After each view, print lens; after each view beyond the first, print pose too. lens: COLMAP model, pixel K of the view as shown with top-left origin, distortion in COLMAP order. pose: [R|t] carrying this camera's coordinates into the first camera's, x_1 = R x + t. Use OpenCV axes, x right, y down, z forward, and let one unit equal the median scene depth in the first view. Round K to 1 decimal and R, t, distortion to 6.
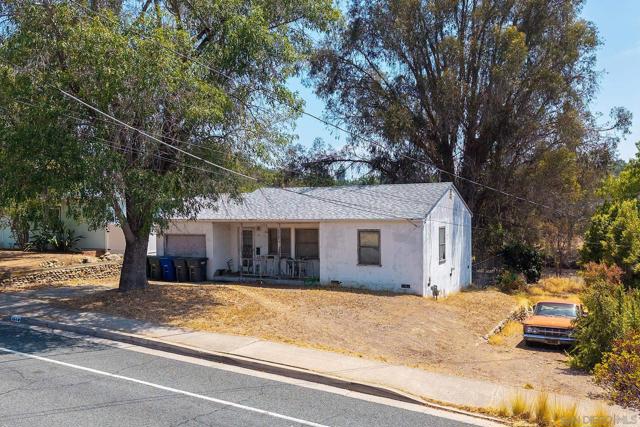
lens RADIAL K [[573.6, 0, 320.0], [0, 573.6, 213.5], [0, 0, 1]] dist [0.025484, -0.012253]
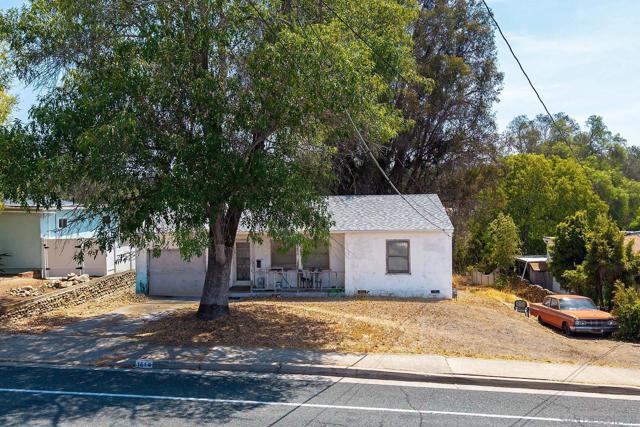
lens RADIAL K [[562.5, 0, 316.7], [0, 562.5, 203.3], [0, 0, 1]] dist [0.066224, -0.133703]
pose [[0.910965, -0.001485, 0.412481, -0.495496], [0.007182, 0.999899, -0.012262, -0.028761], [-0.412421, 0.014133, 0.910884, 0.118301]]
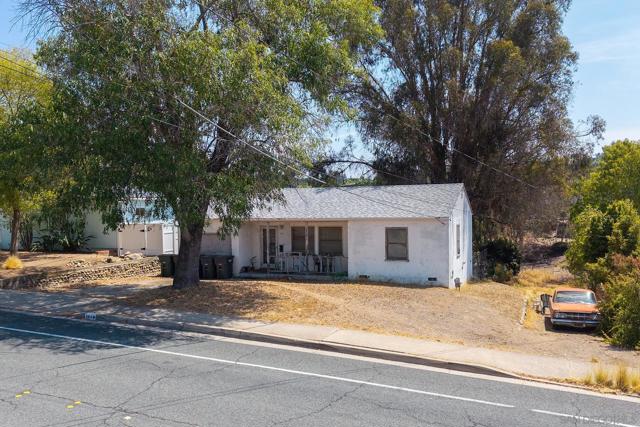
lens RADIAL K [[568.7, 0, 329.4], [0, 568.7, 212.5], [0, 0, 1]] dist [0.033025, -0.012237]
pose [[0.993240, -0.004444, 0.115993, -0.170791], [0.004094, 0.999986, 0.003255, -0.004288], [-0.116006, -0.002758, 0.993245, -0.053334]]
